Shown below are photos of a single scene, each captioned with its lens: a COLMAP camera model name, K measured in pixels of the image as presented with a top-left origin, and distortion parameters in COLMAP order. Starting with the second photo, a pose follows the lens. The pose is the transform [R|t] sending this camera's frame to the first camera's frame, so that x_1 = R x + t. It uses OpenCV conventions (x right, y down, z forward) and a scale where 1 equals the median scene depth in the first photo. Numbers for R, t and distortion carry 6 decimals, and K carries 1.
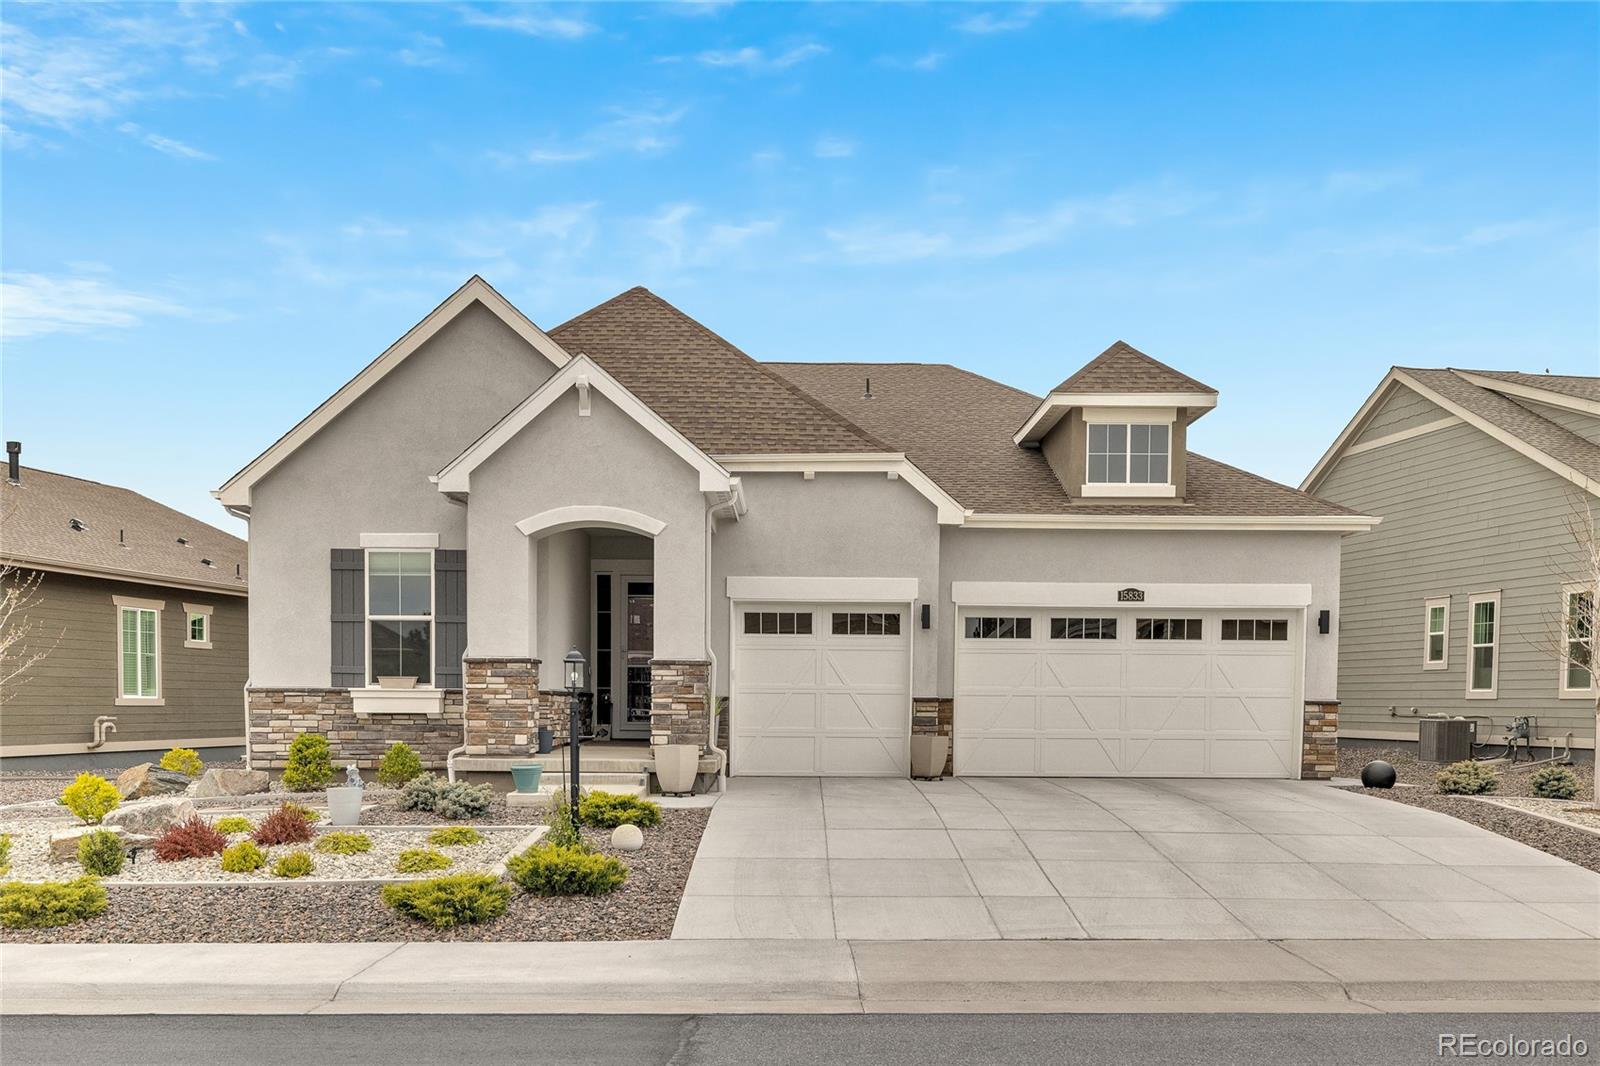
lens RADIAL K [[1612.7, 0, 839.7], [0, 1612.7, 671.1], [0, 0, 1]] dist [-0.005142, -0.002278]
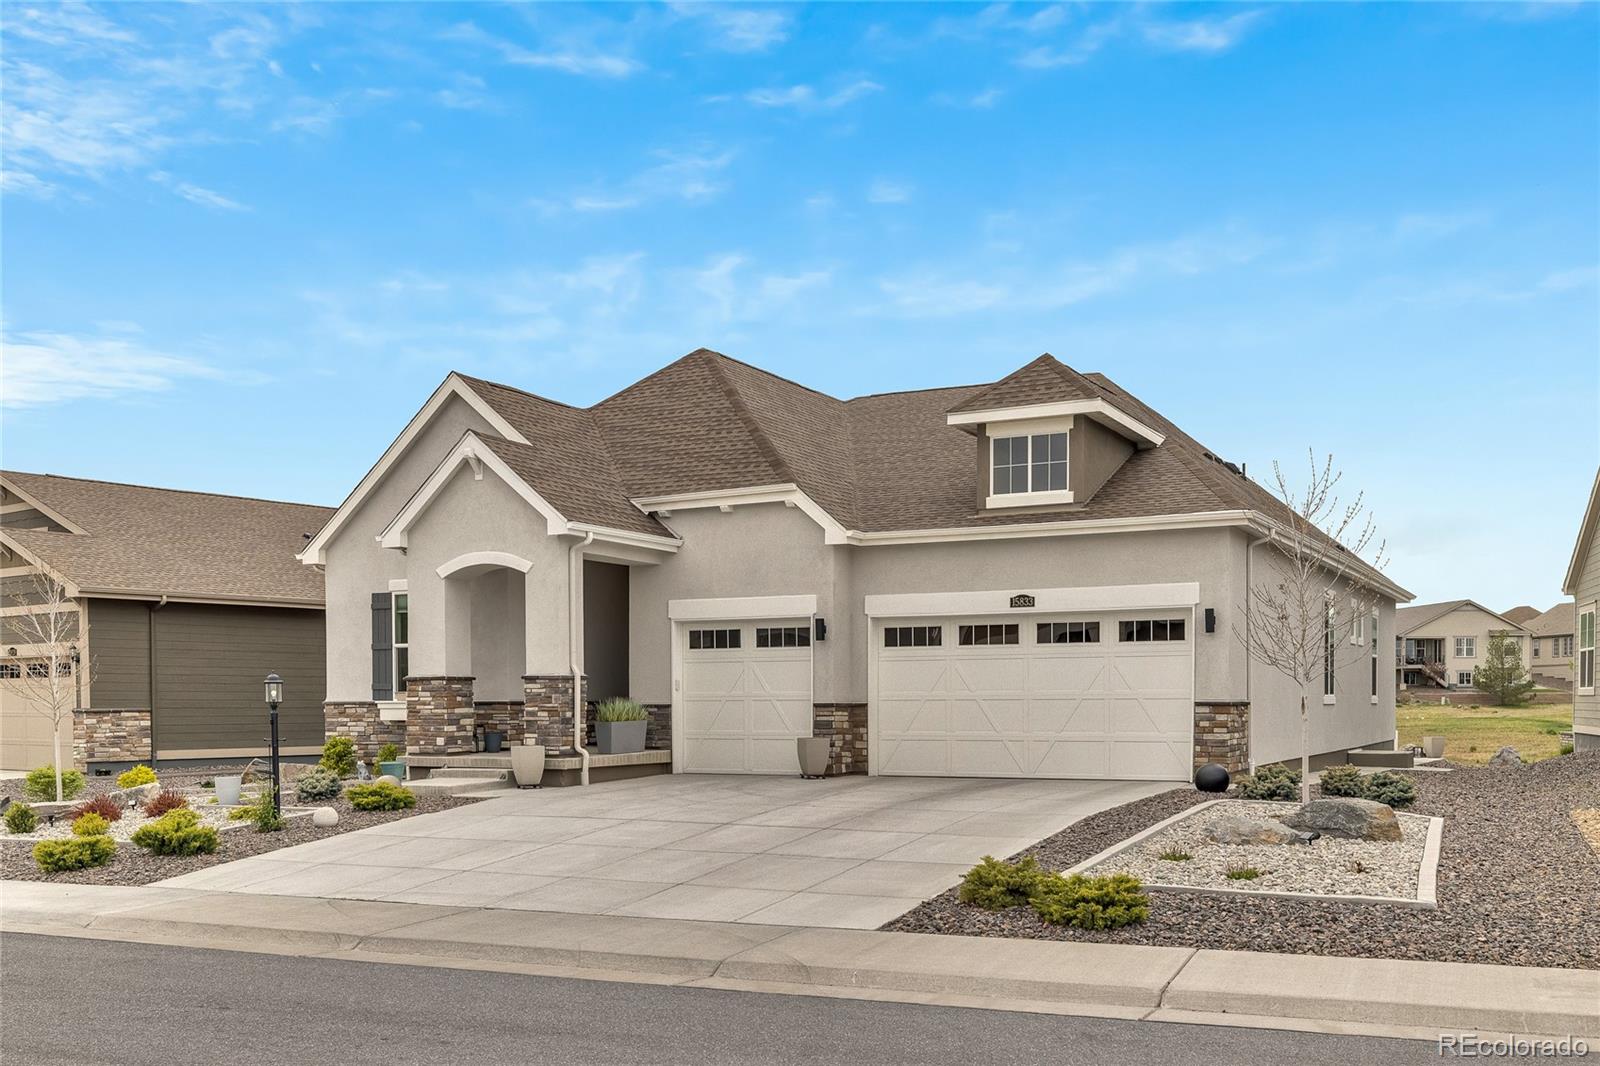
lens RADIAL K [[1617.2, 0, 803.6], [0, 1617.2, 626.6], [0, 0, 1]] dist [-0.015509, -0.011369]
pose [[0.880121, -0.033754, -0.473547, 0.548949], [0.019858, 0.999214, -0.034315, 0.001799], [0.474333, 0.020798, 0.880100, 0.023496]]
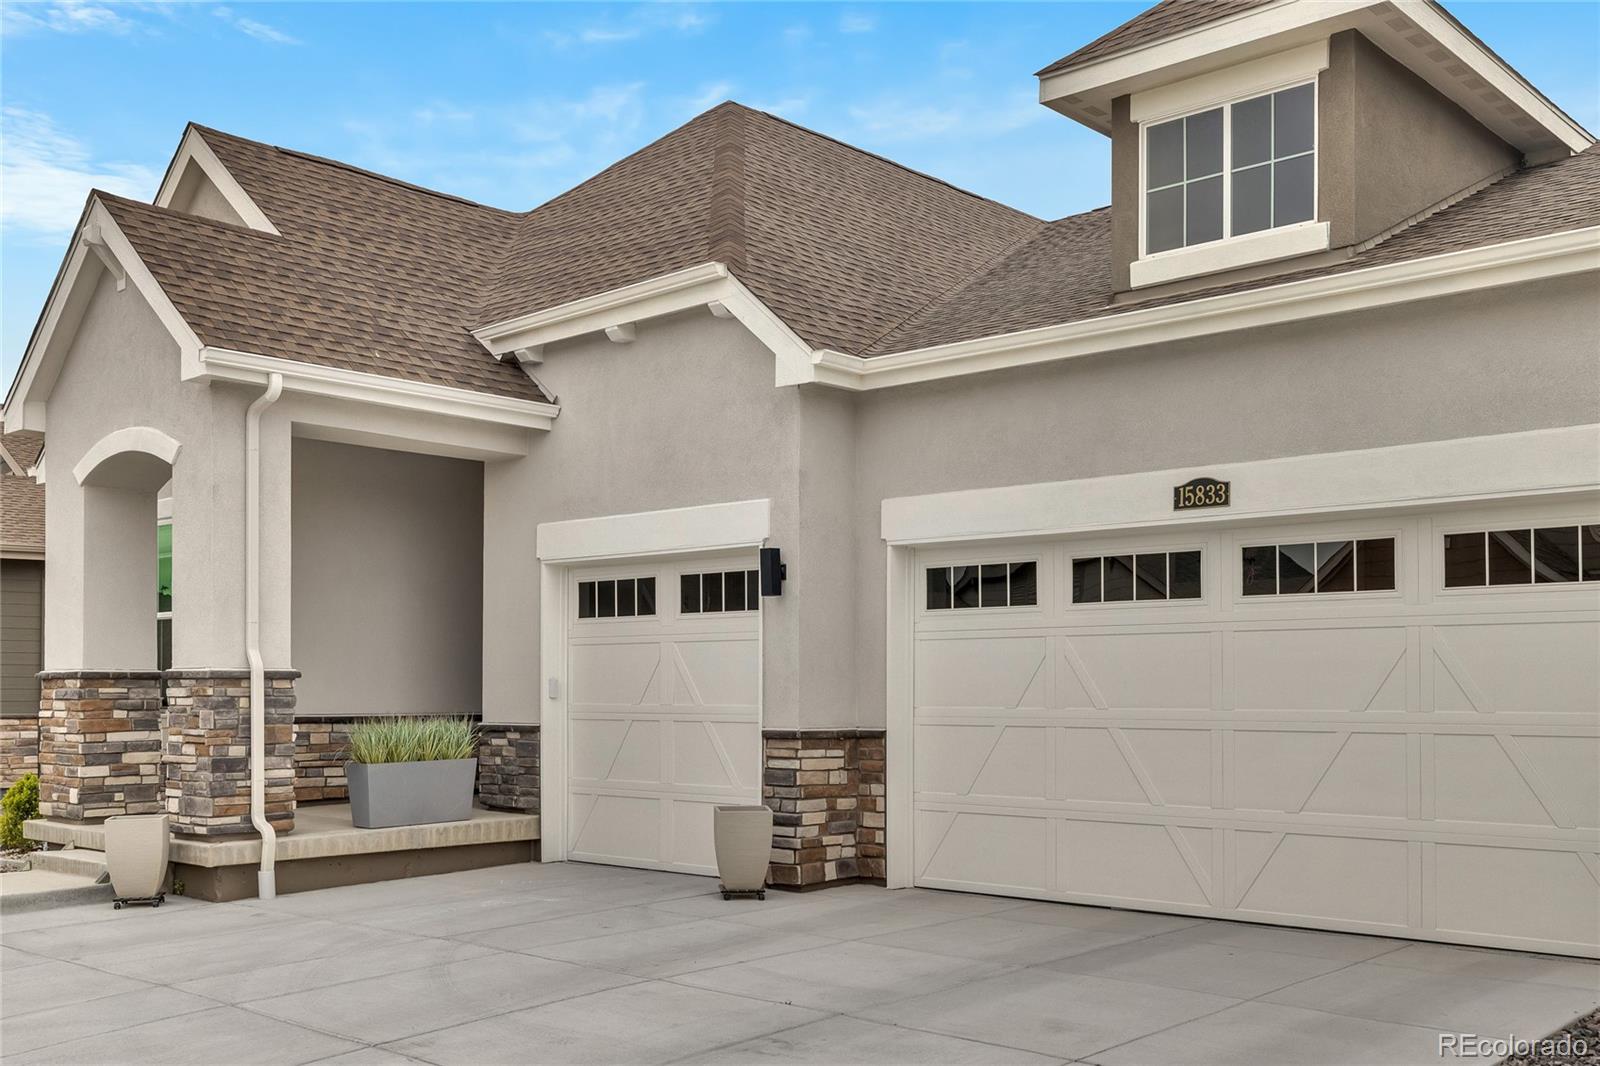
lens RADIAL K [[1617.2, 0, 803.6], [0, 1617.2, 626.6], [0, 0, 1]] dist [-0.015509, -0.011369]
pose [[0.721634, -0.034768, -0.691402, 0.401450], [0.018092, 0.999344, -0.031371, -0.000331], [0.692039, 0.010130, 0.721789, 0.619560]]
